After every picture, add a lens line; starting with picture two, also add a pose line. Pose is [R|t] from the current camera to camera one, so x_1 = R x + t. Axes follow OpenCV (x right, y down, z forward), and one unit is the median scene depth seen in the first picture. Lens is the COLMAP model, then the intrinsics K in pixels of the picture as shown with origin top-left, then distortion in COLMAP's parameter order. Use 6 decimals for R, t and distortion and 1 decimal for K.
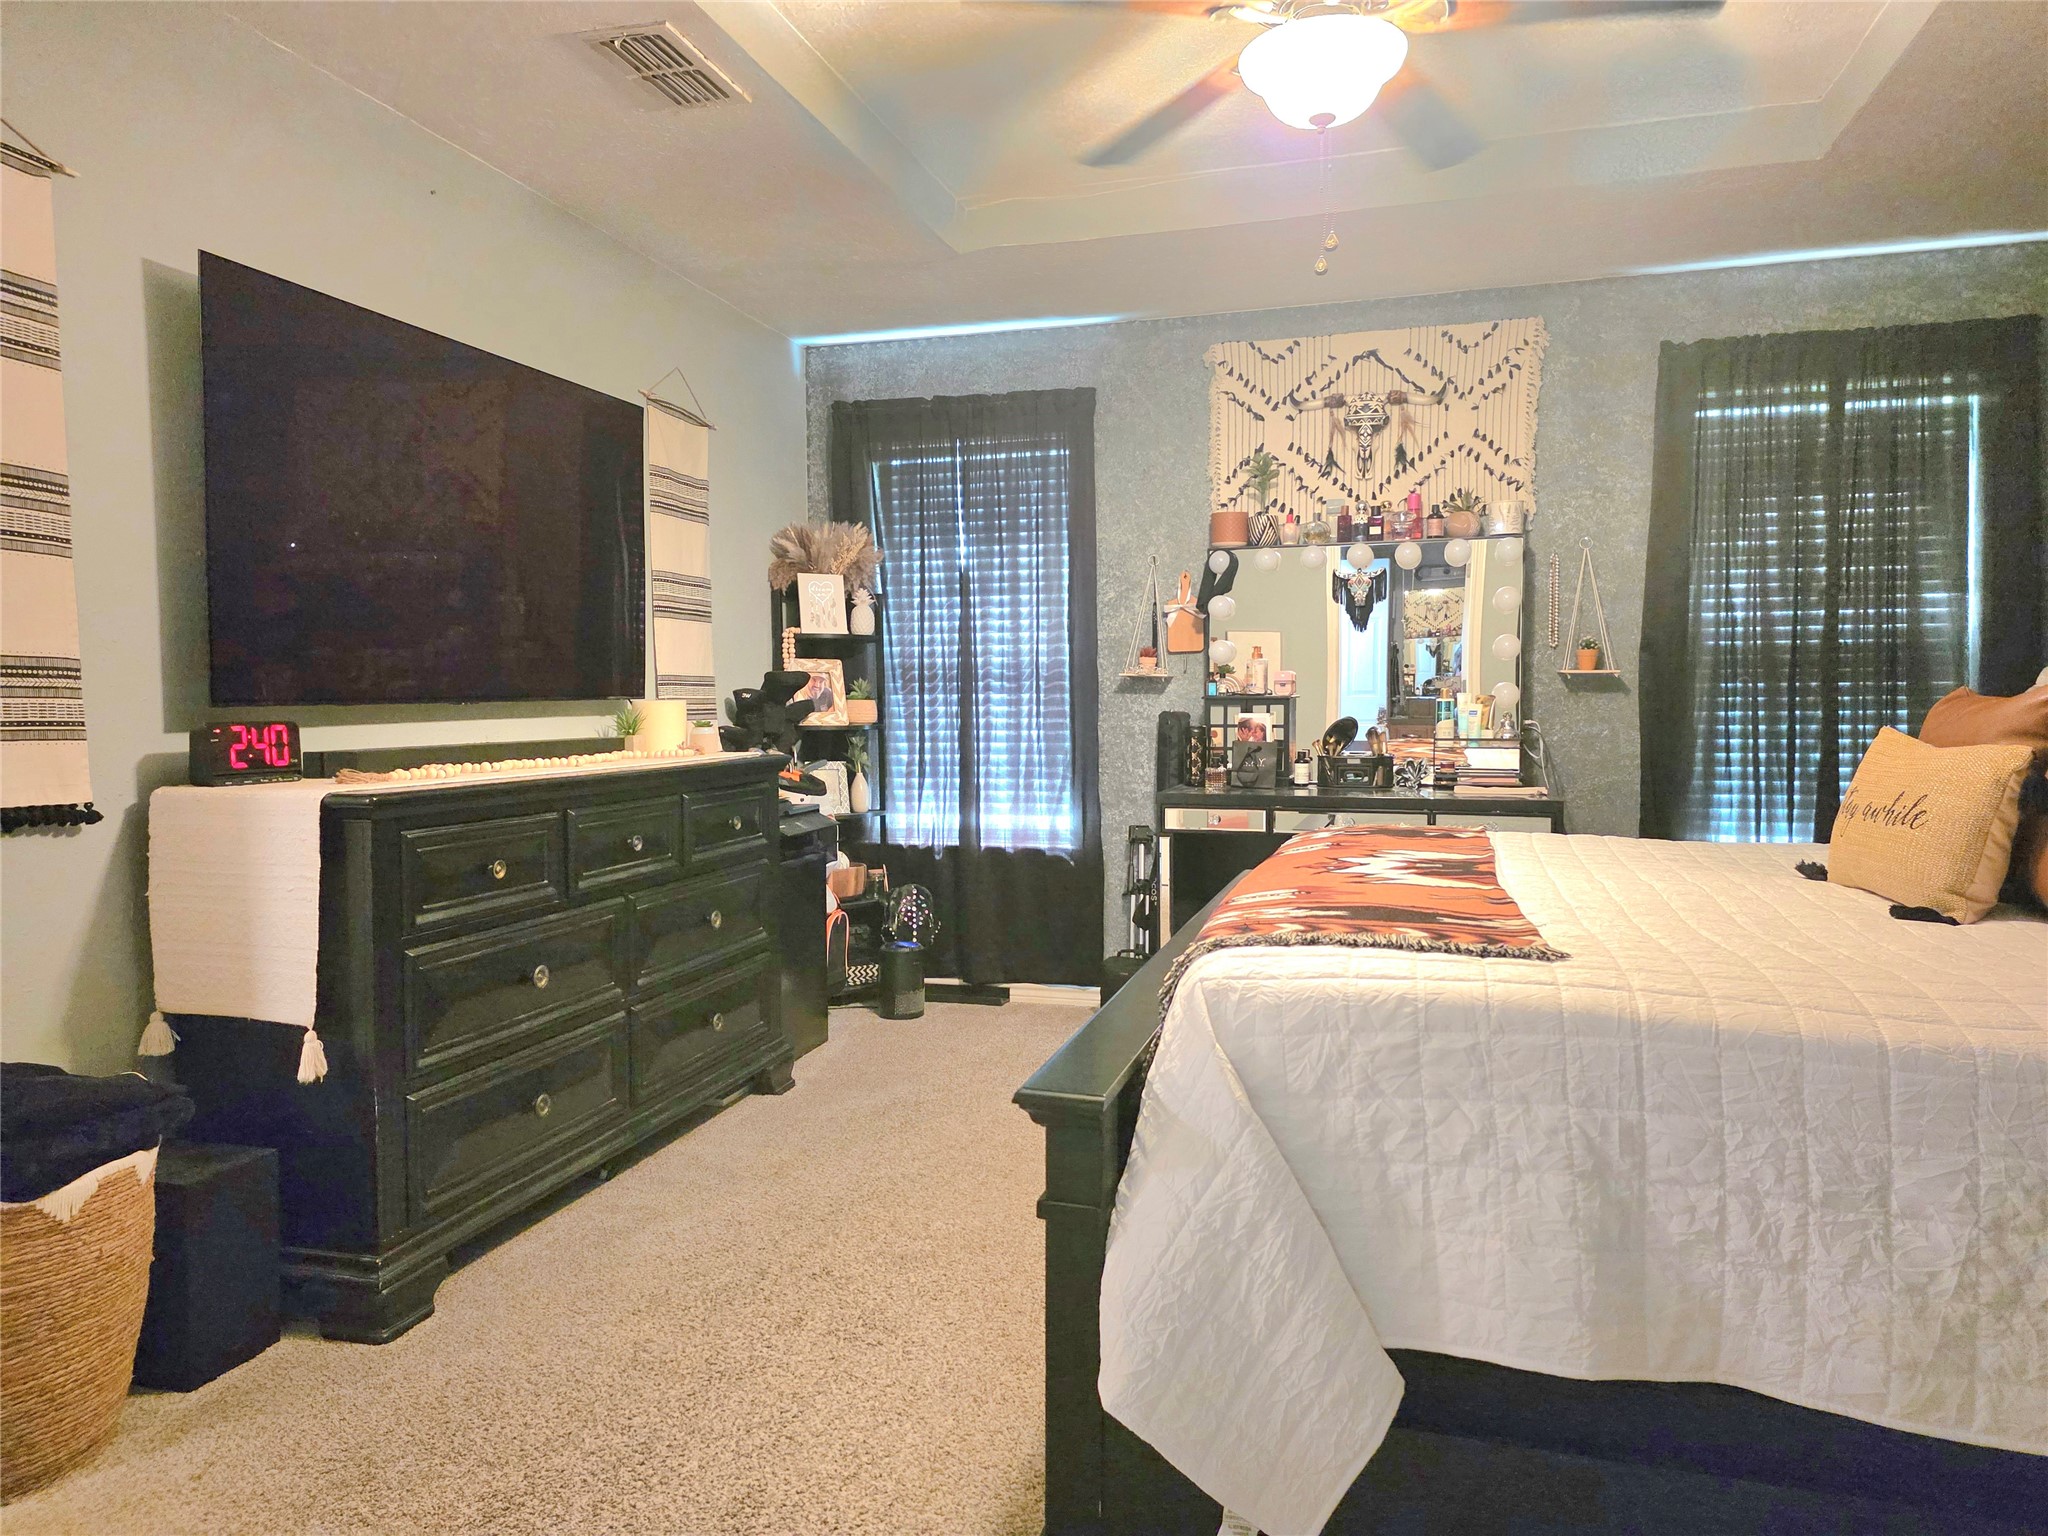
lens RADIAL K [[1349.4, 0, 1006.8], [0, 1349.4, 756.5], [0, 0, 1]] dist [0.042130, -0.028237]
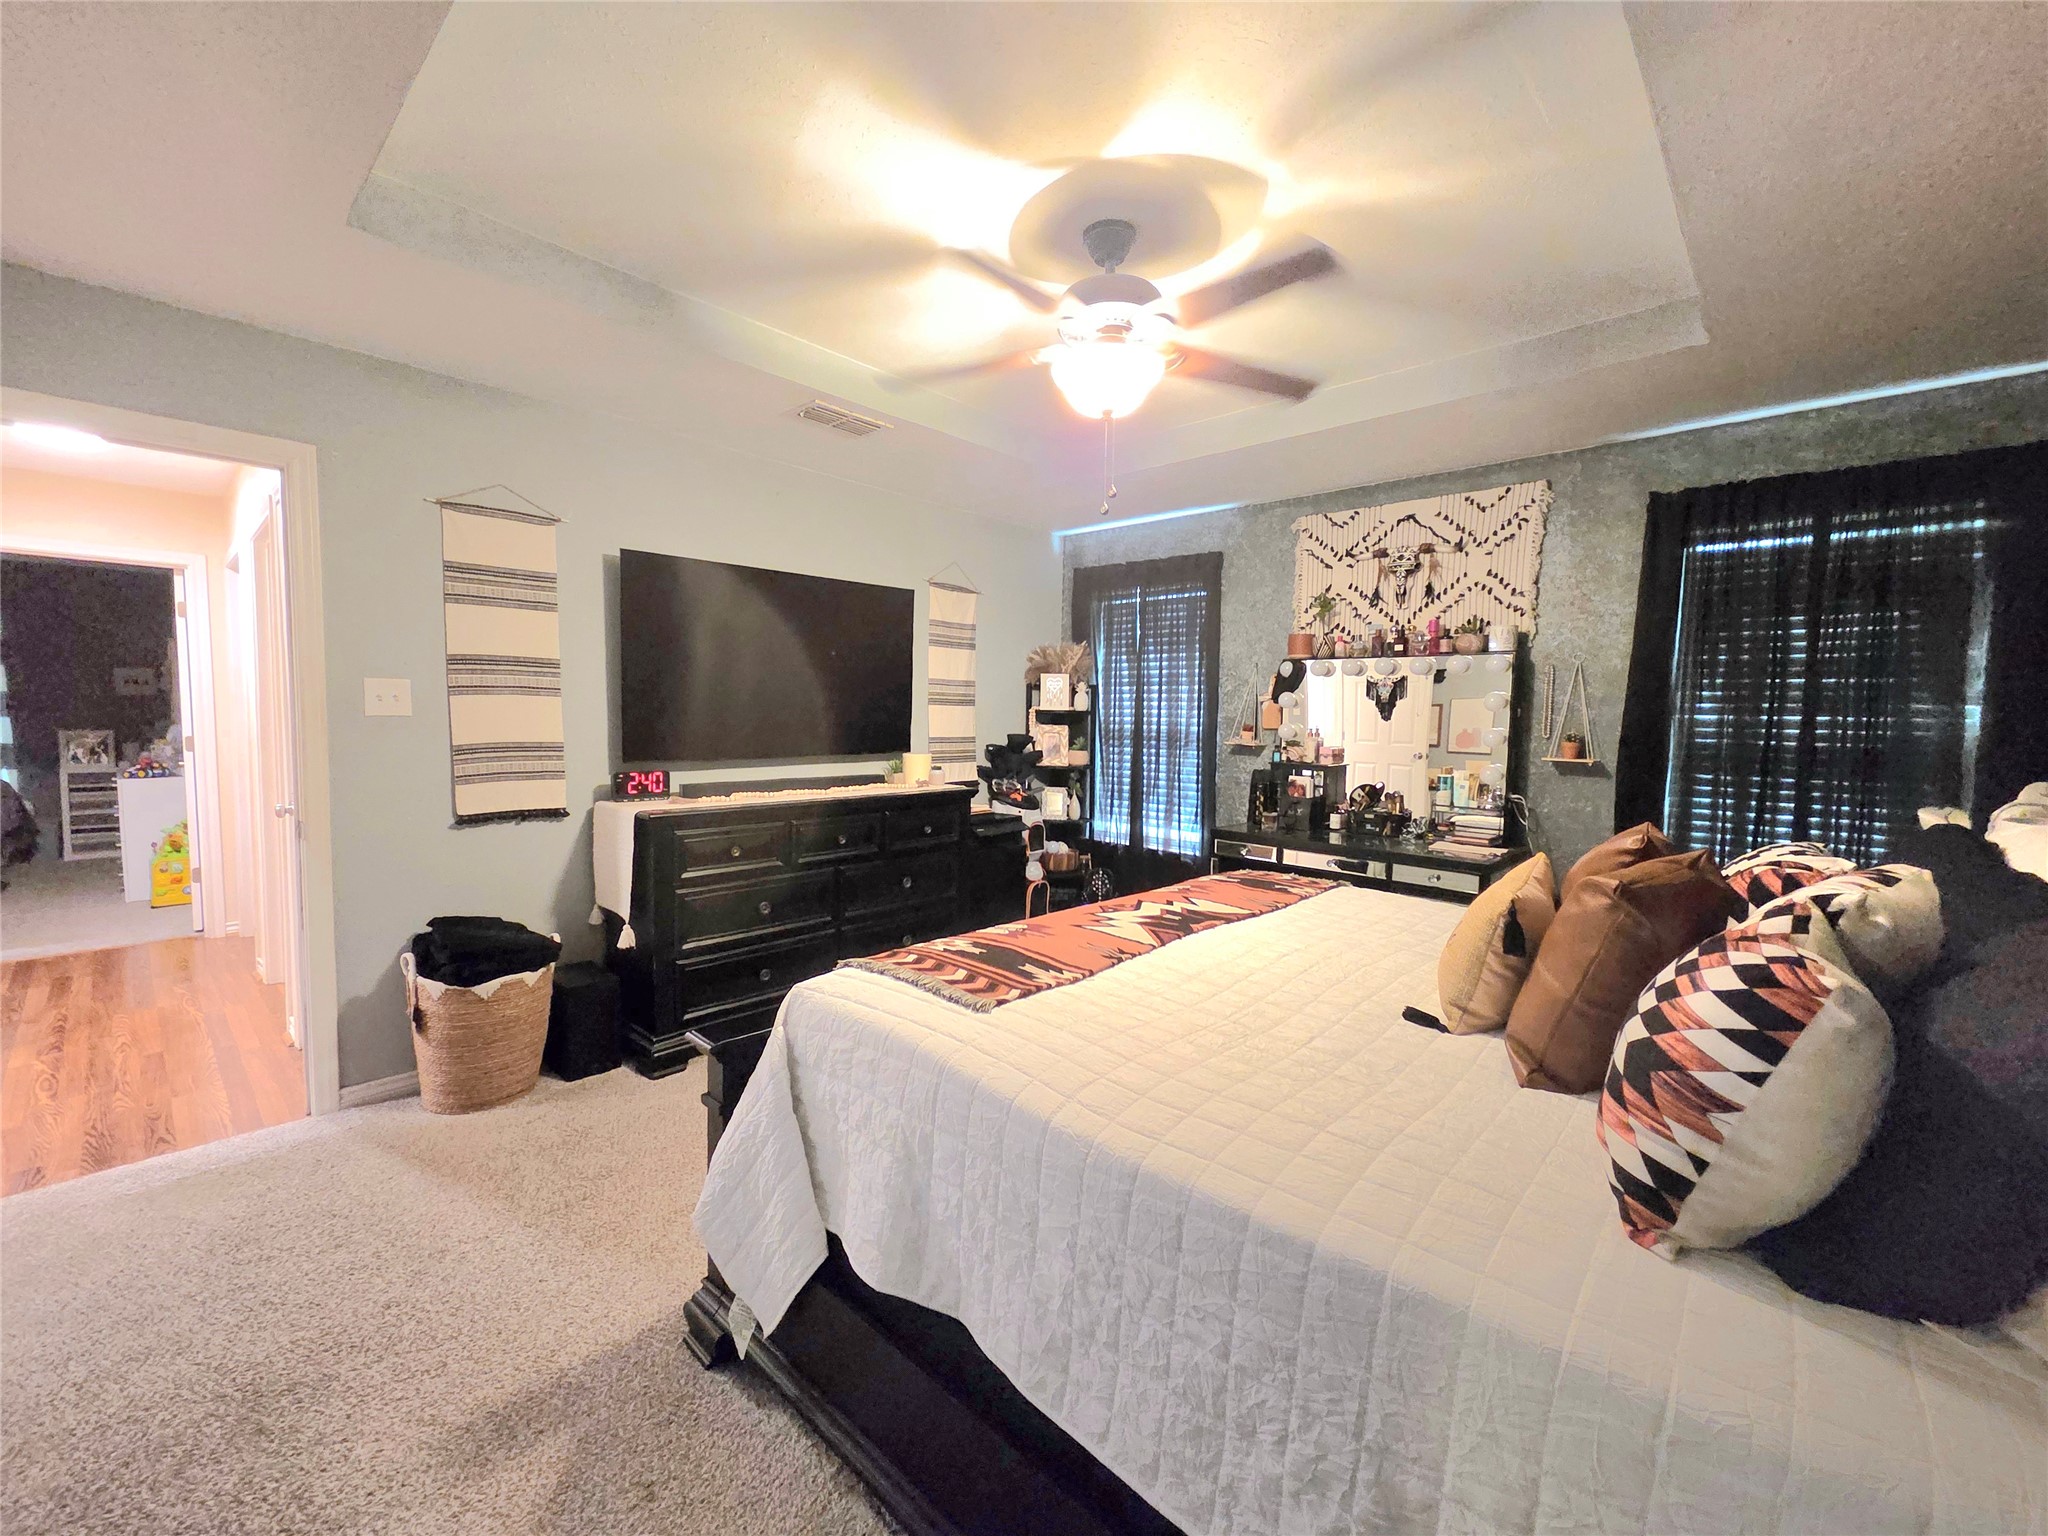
lens RADIAL K [[832.3, 0, 1018.8], [0, 832.3, 759.7], [0, 0, 1]] dist [-0.000375, -0.000575]
pose [[0.889001, 0.048099, -0.455373, 0.324098], [-0.041947, 0.998841, 0.023614, -0.058147], [0.455981, -0.001891, 0.889988, 0.077680]]
